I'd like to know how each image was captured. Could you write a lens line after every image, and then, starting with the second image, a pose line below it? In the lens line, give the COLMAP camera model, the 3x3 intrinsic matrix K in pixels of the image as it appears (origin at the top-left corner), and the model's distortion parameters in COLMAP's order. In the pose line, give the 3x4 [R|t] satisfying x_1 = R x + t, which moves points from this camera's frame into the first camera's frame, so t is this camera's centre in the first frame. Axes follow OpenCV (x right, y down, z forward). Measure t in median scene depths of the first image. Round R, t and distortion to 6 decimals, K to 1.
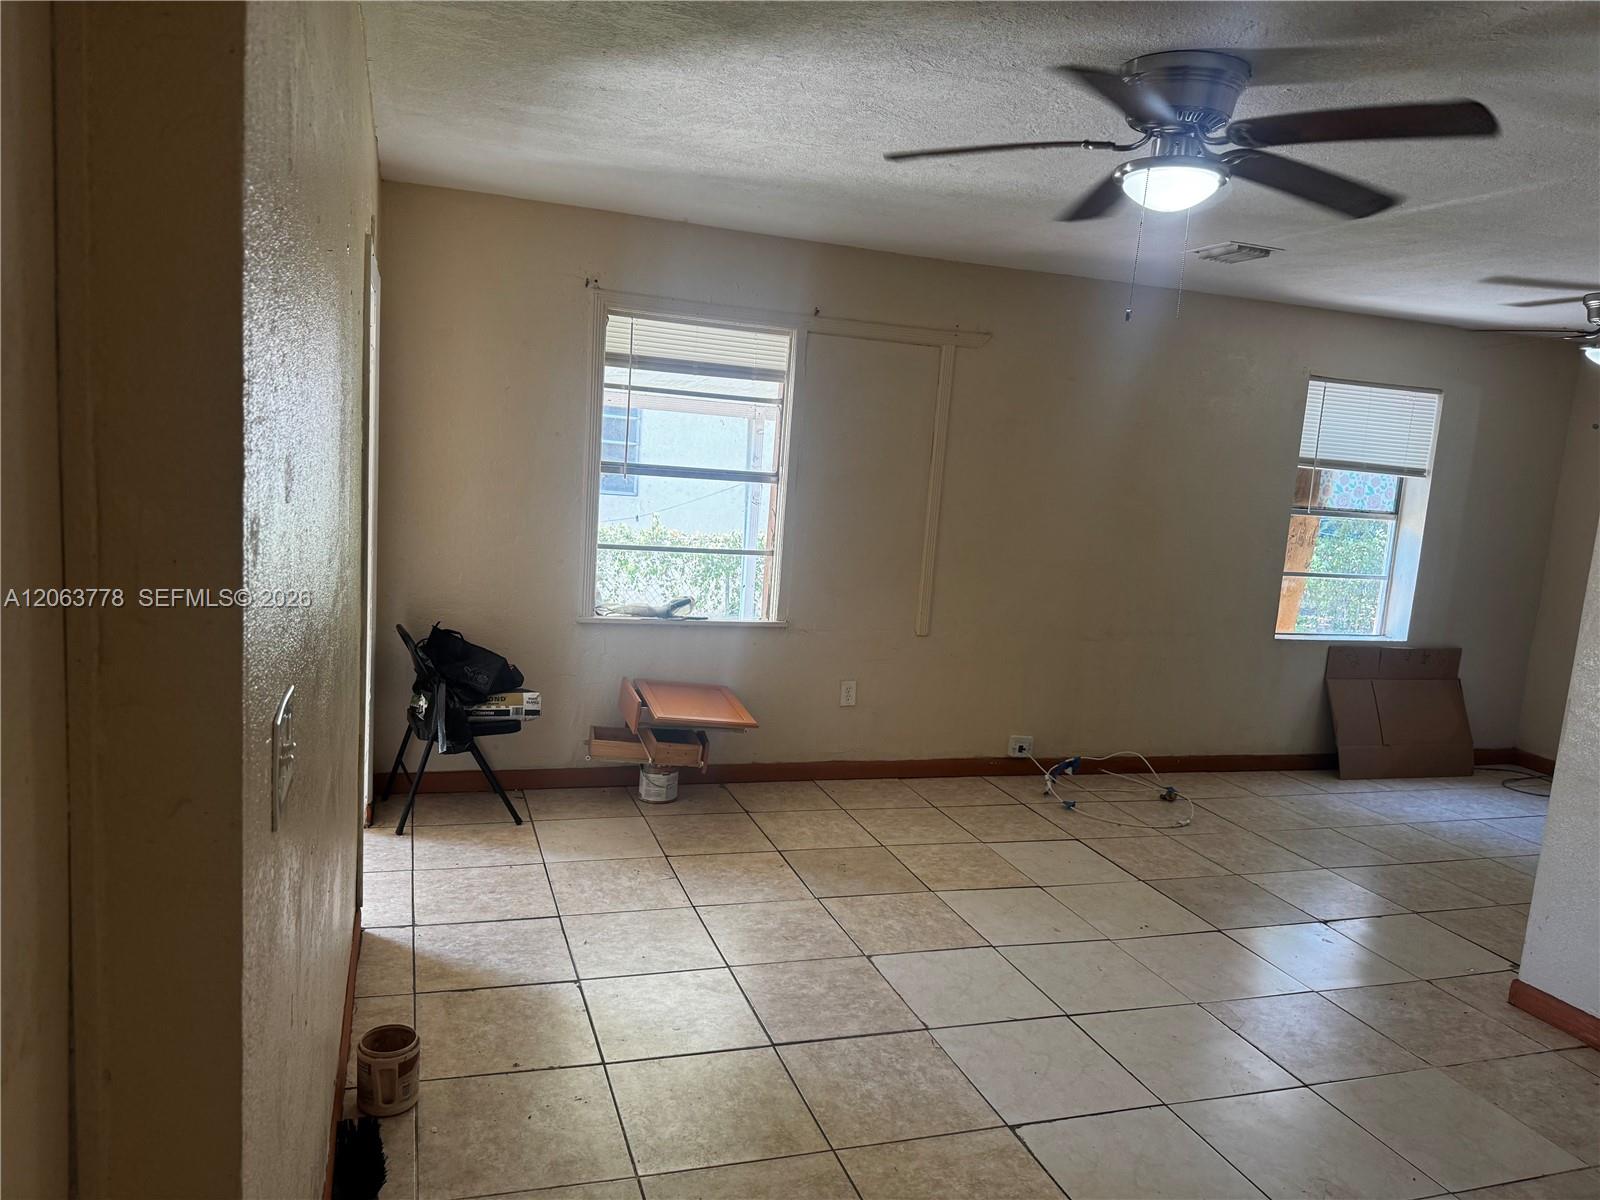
lens RADIAL K [[1113.6, 0, 786.8], [0, 1113.6, 607.4], [0, 0, 1]] dist [0.130690, -0.226804]
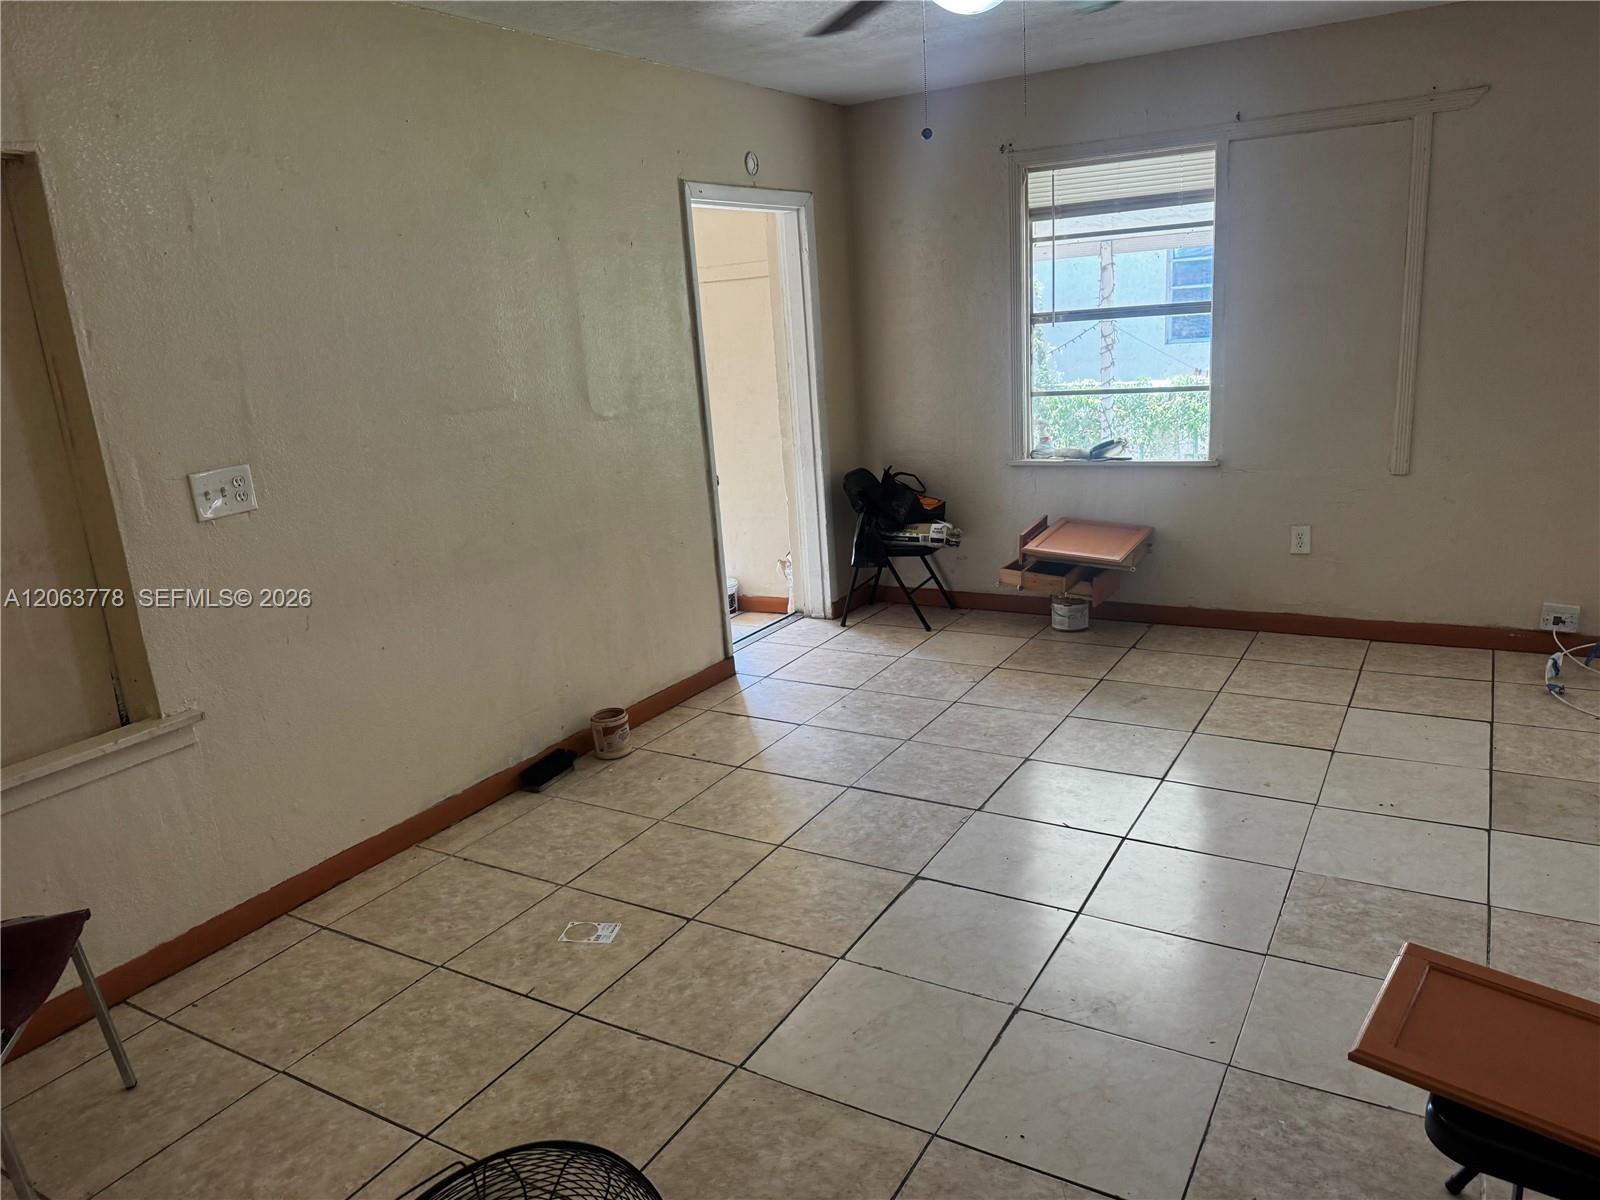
lens RADIAL K [[1113.6, 0, 786.8], [0, 1113.6, 607.4], [0, 0, 1]] dist [0.130690, -0.226804]
pose [[0.645611, 0.077950, -0.759677, 0.559384], [0.007958, 0.994036, 0.108762, 0.032764], [0.763625, -0.076264, 0.641141, 0.103465]]
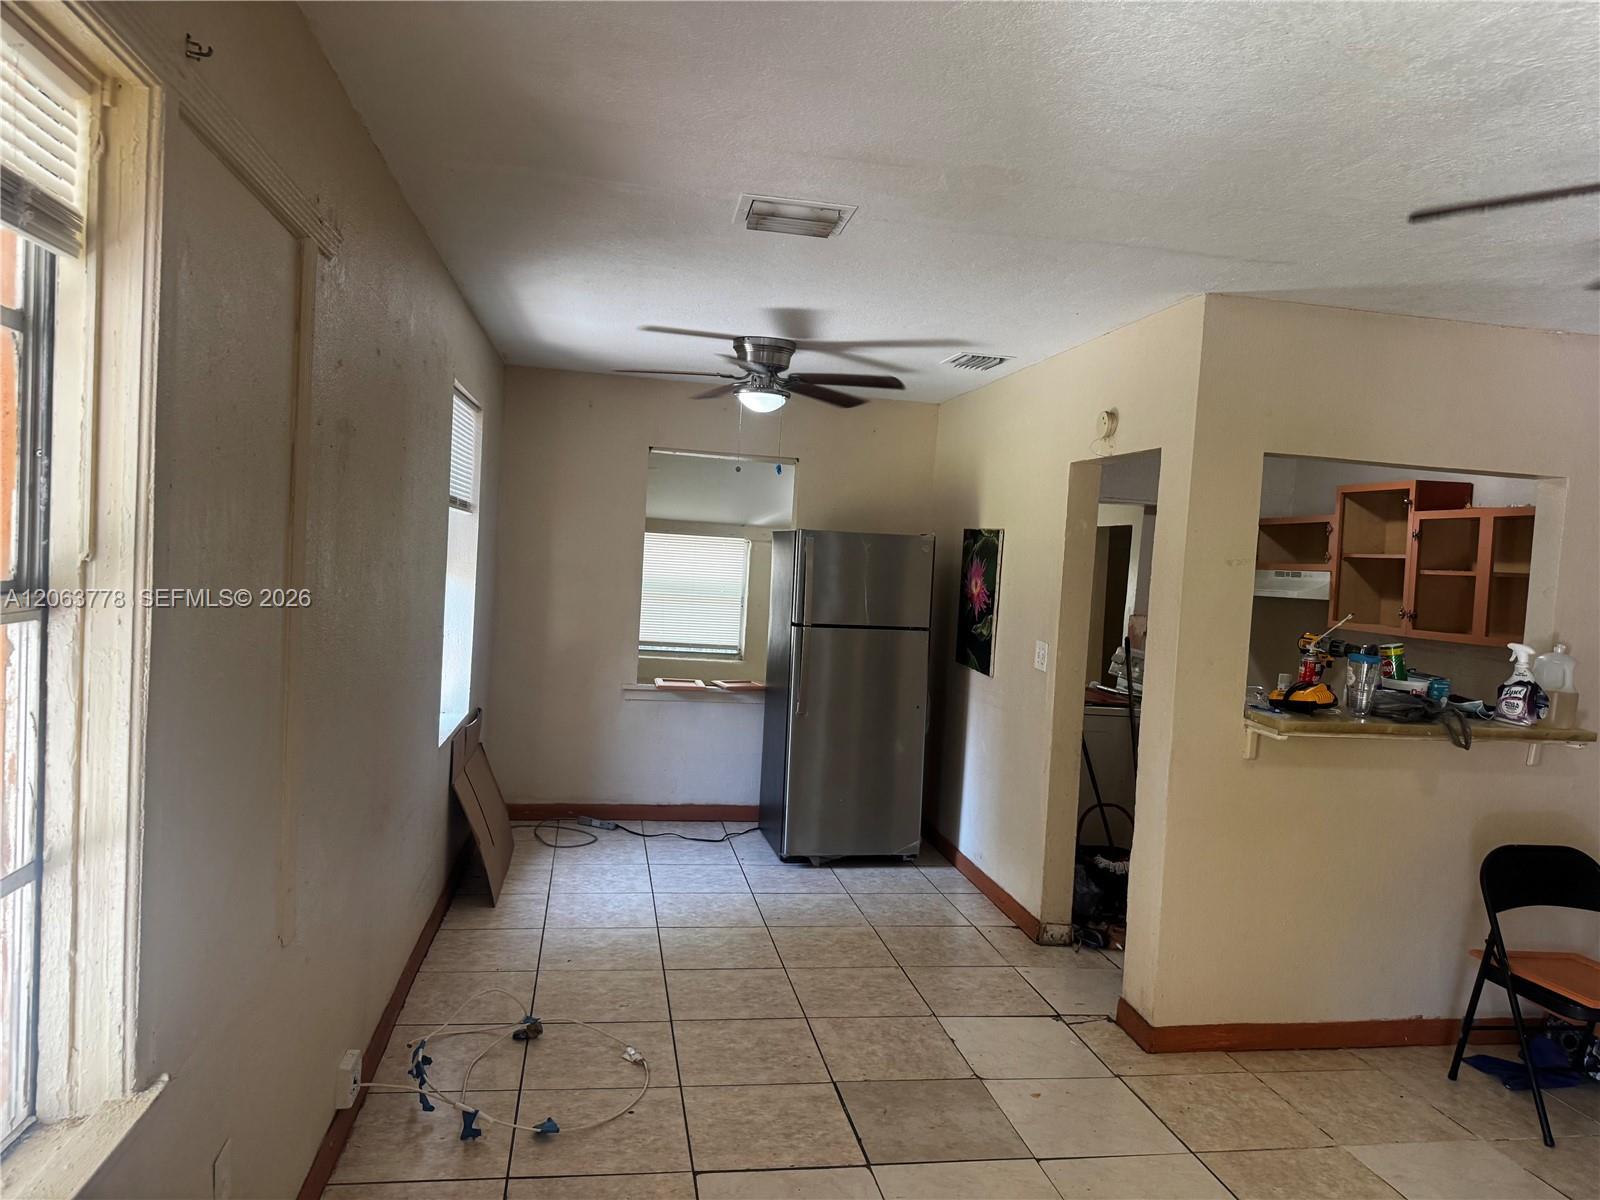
lens RADIAL K [[1121.1, 0, 800.0], [0, 1121.1, 600.0], [0, 0, 1]] dist [0.012998, -0.023728]
pose [[0.148923, -0.107784, 0.982957, -0.282218], [0.099553, 0.990626, 0.093542, -0.141081], [-0.983825, 0.083926, 0.158257, 0.856517]]
